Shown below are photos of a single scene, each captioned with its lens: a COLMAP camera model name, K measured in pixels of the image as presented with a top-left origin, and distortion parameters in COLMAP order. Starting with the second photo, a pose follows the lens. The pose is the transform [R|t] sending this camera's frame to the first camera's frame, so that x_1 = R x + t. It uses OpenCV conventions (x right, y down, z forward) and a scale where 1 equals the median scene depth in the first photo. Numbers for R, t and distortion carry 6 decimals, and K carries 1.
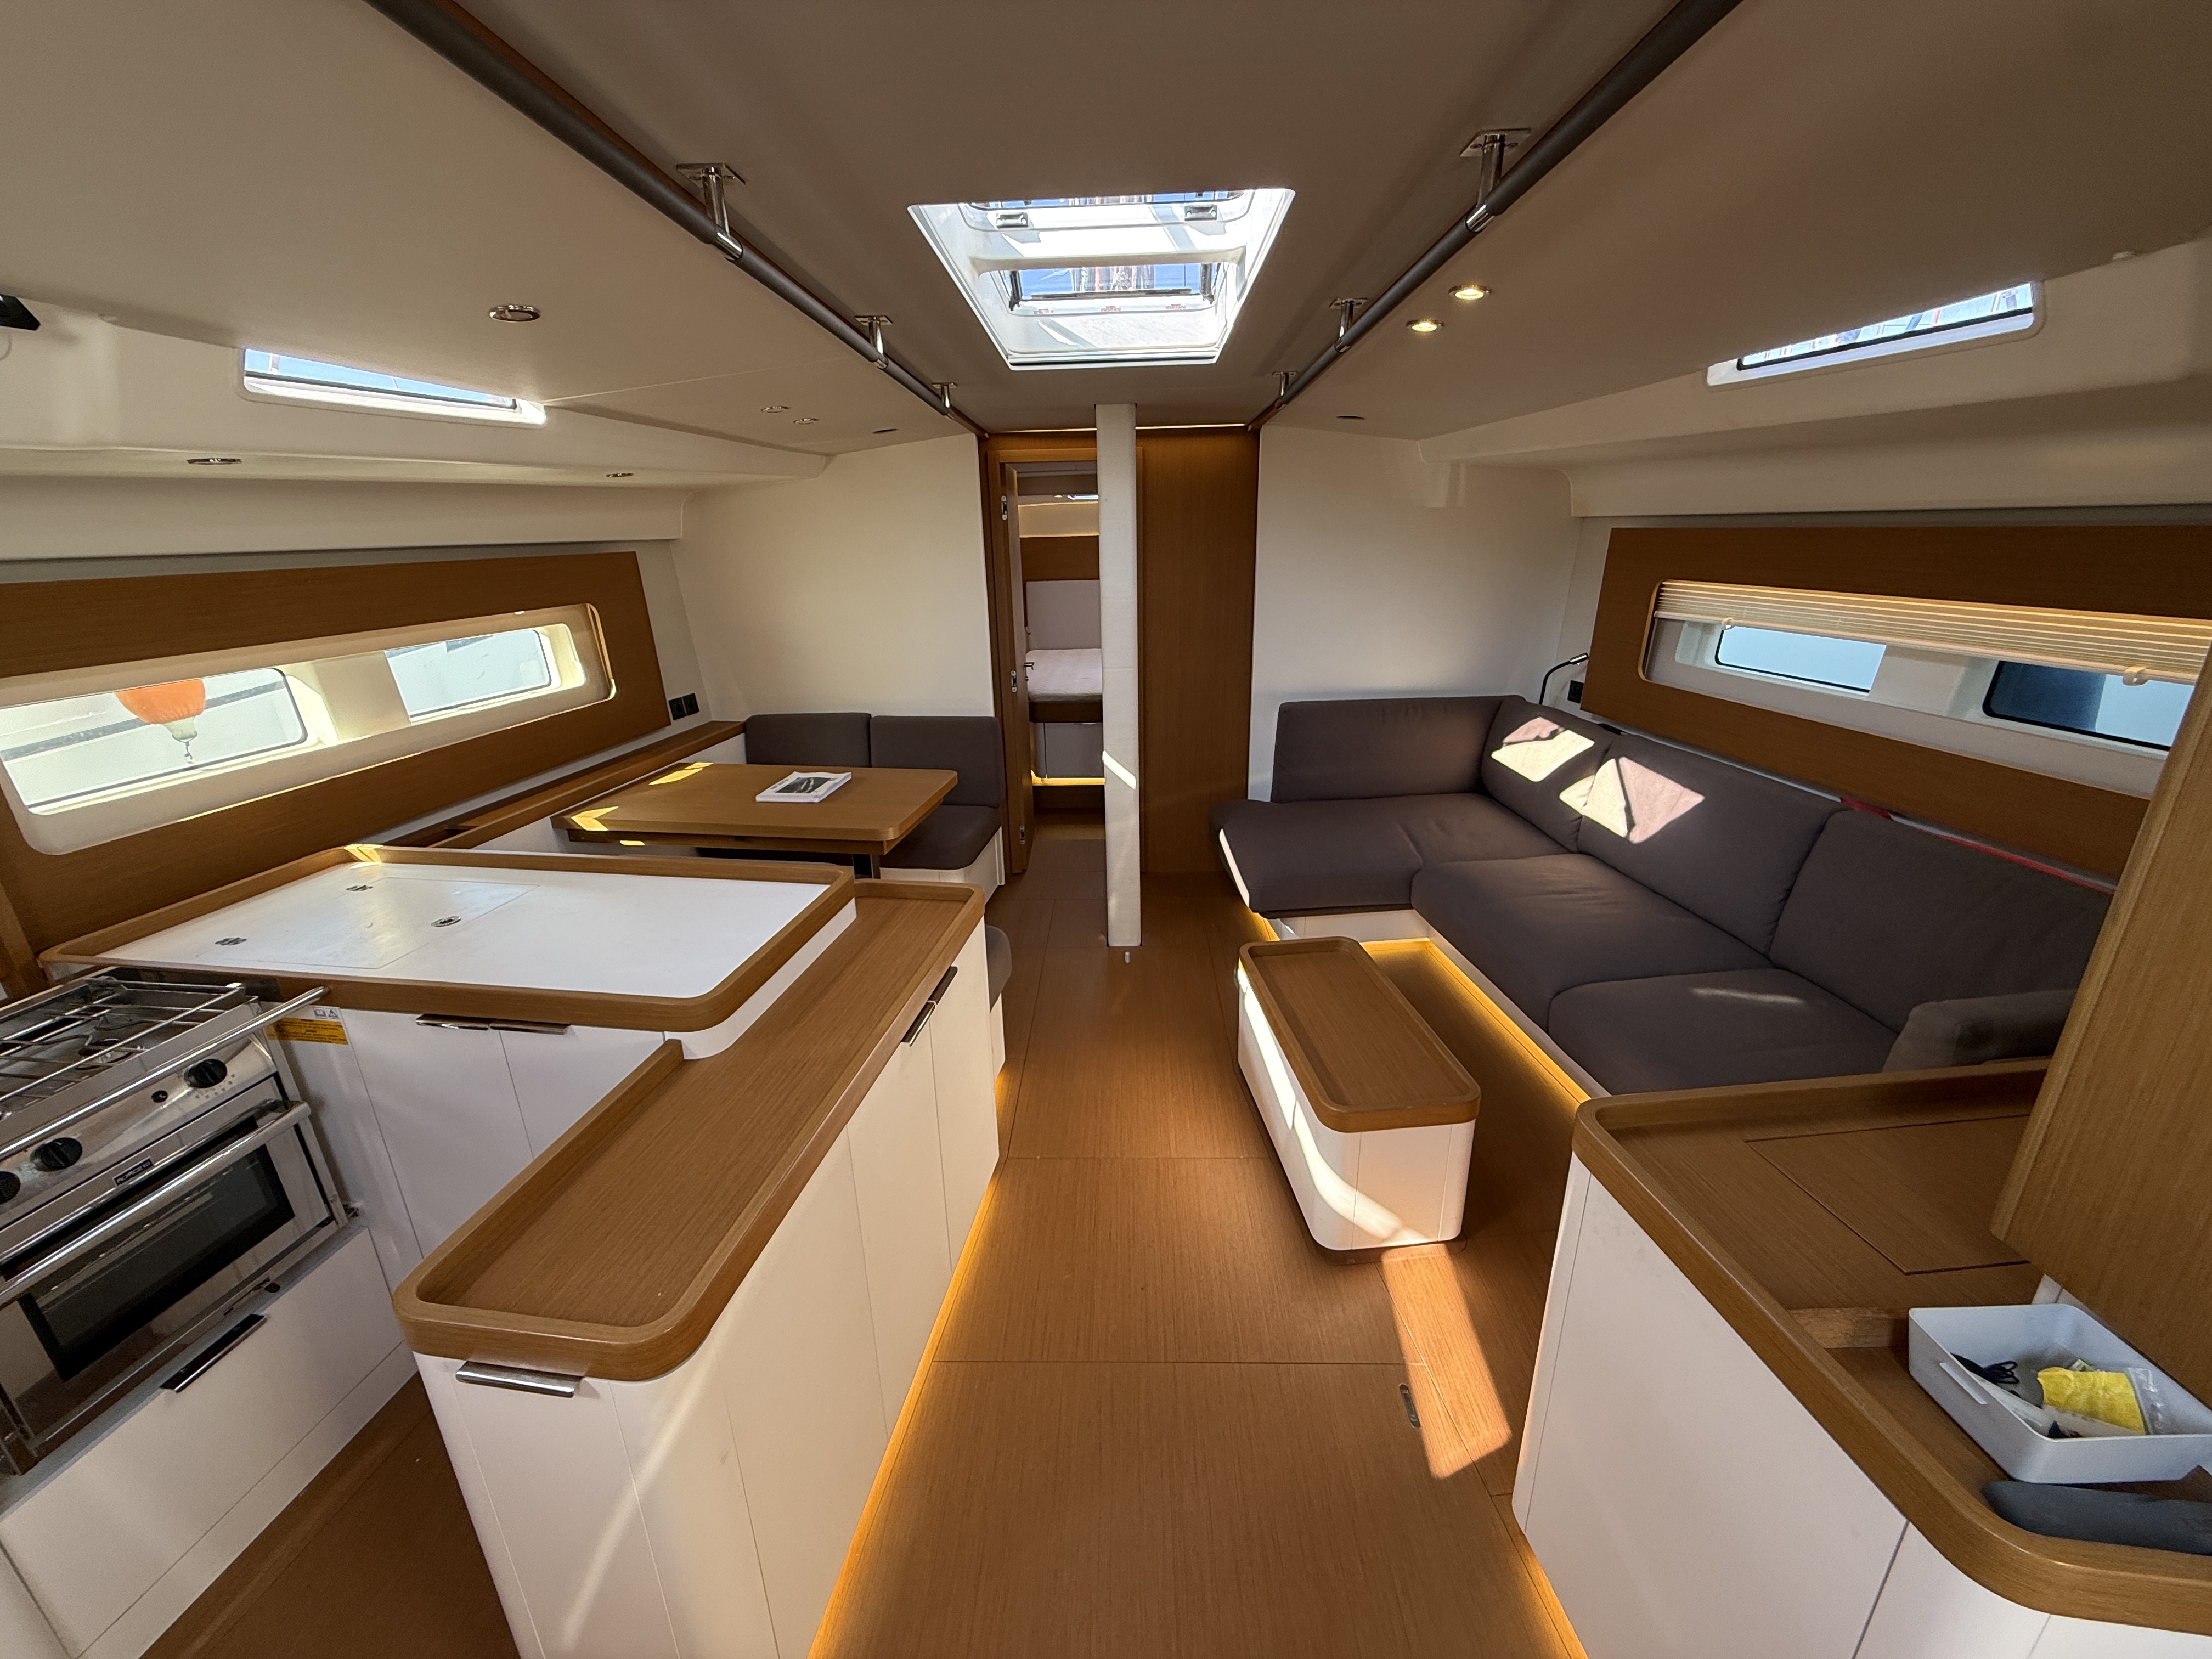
lens RADIAL K [[881.4, 0, 1100.3], [0, 881.4, 835.1], [0, 0, 1]] dist [-0.000415, 0.000287]
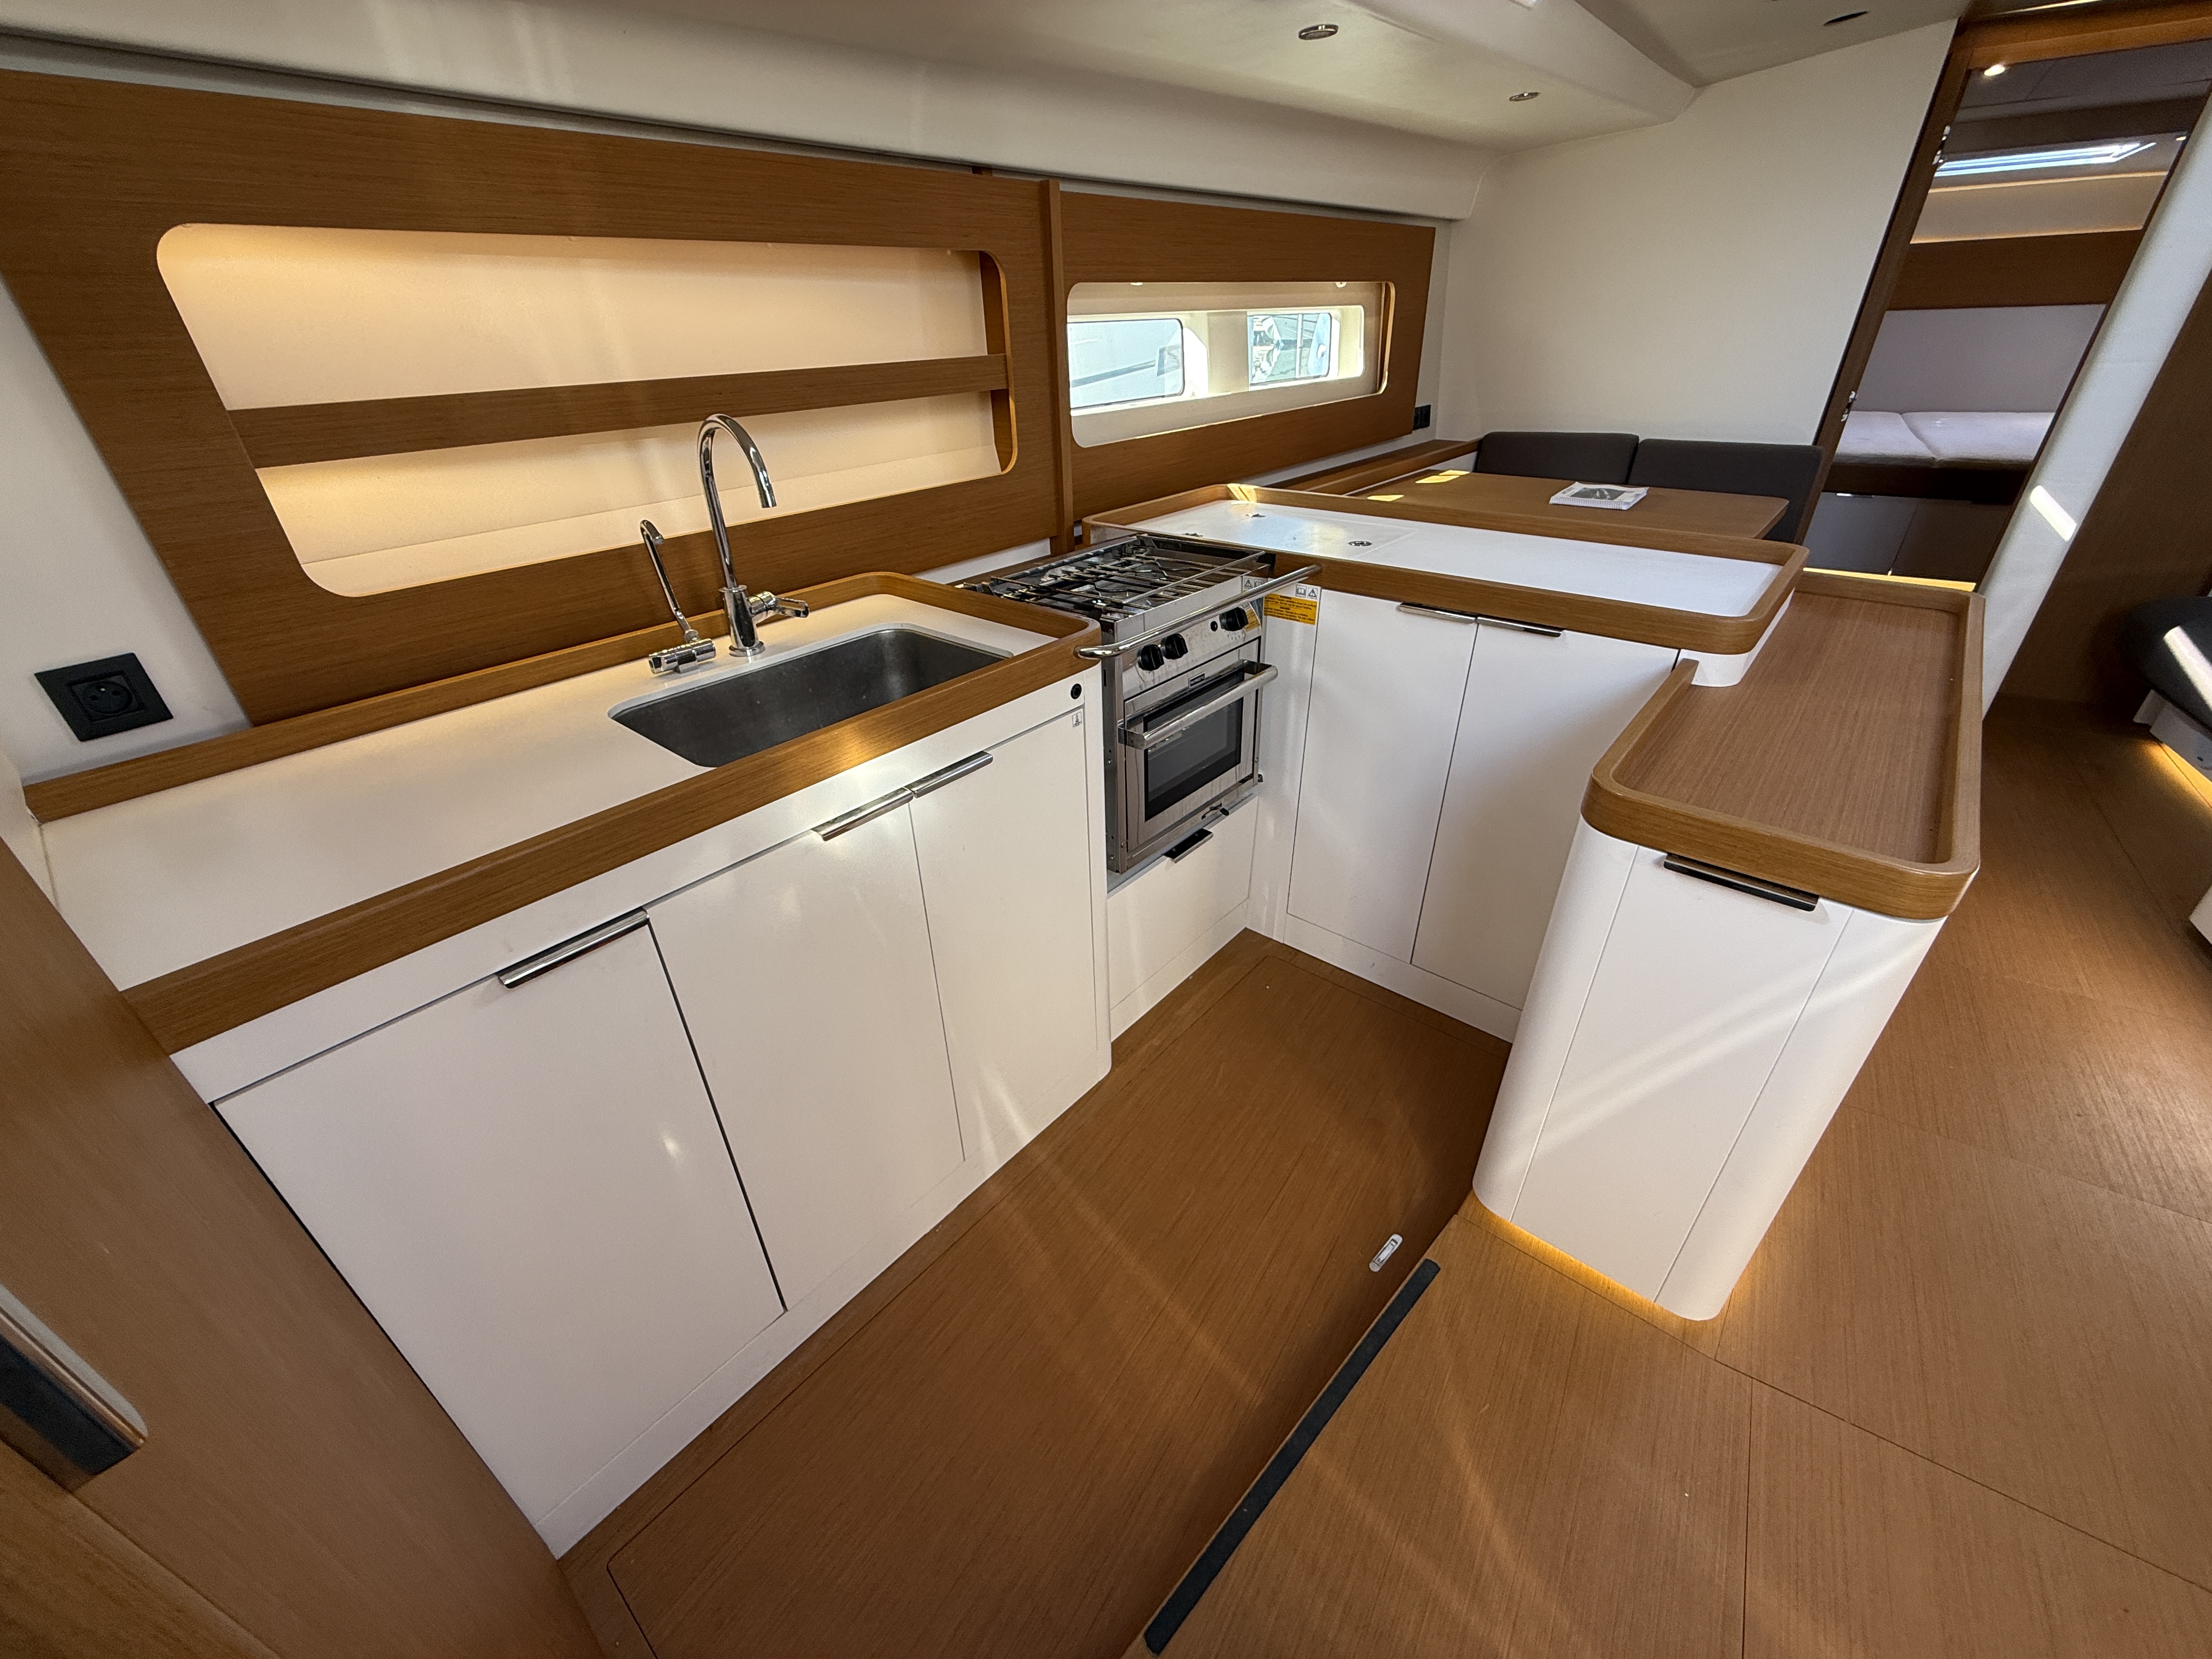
lens RADIAL K [[881.4, 0, 1100.5], [0, 881.4, 836.0], [0, 0, 1]] dist [-0.000415, 0.000287]
pose [[0.846759, 0.265786, -0.460822, -0.347528], [-0.164009, 0.954478, 0.249143, 0.182423], [0.506064, -0.135385, 0.851804, -0.096130]]
